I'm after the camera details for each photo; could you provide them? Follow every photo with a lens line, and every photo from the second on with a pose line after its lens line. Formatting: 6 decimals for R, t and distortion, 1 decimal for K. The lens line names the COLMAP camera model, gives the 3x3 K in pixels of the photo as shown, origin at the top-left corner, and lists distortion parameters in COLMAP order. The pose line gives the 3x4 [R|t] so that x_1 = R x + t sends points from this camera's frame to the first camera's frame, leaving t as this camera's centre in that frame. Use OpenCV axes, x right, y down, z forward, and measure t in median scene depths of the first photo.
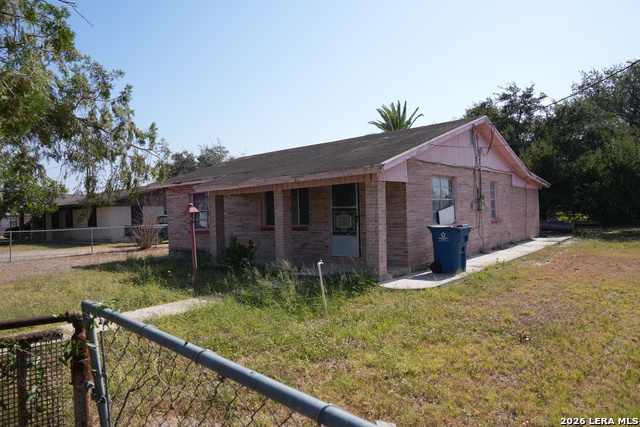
lens RADIAL K [[429.5, 0, 319.0], [0, 429.5, 215.4], [0, 0, 1]] dist [-0.043648, 0.030510]
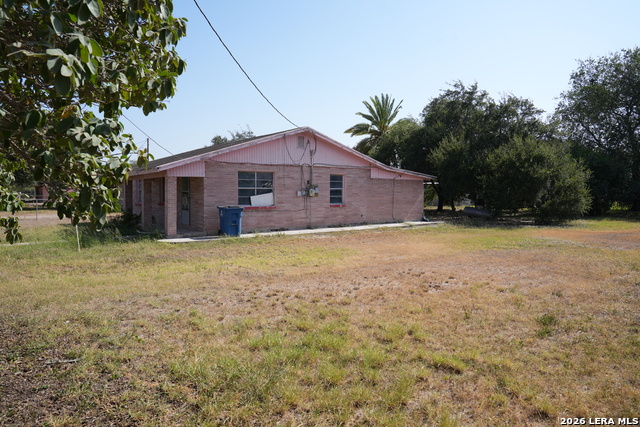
lens RADIAL K [[429.5, 0, 319.0], [0, 429.5, 215.4], [0, 0, 1]] dist [-0.043648, 0.030510]
pose [[0.979354, 0.043500, -0.197419, 0.891331], [-0.033438, 0.997980, 0.054019, -0.035756], [0.199370, -0.046302, 0.978830, -0.420193]]
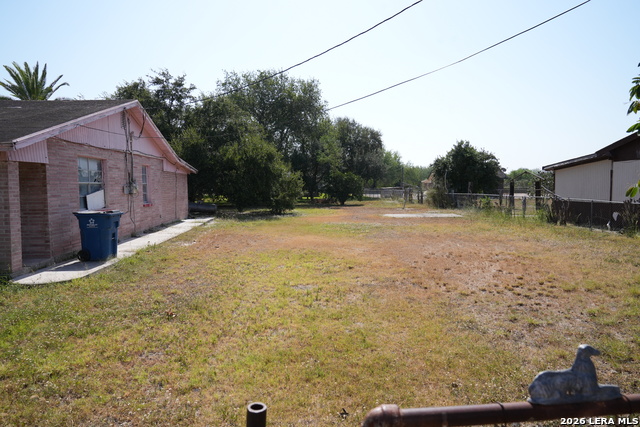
lens RADIAL K [[429.5, 0, 319.0], [0, 429.5, 215.4], [0, 0, 1]] dist [-0.043648, 0.030510]
pose [[0.717131, -0.019566, 0.696663, -0.006215], [-0.012786, 0.999068, 0.041220, -0.012463], [-0.696821, -0.038468, 0.716213, -0.030484]]
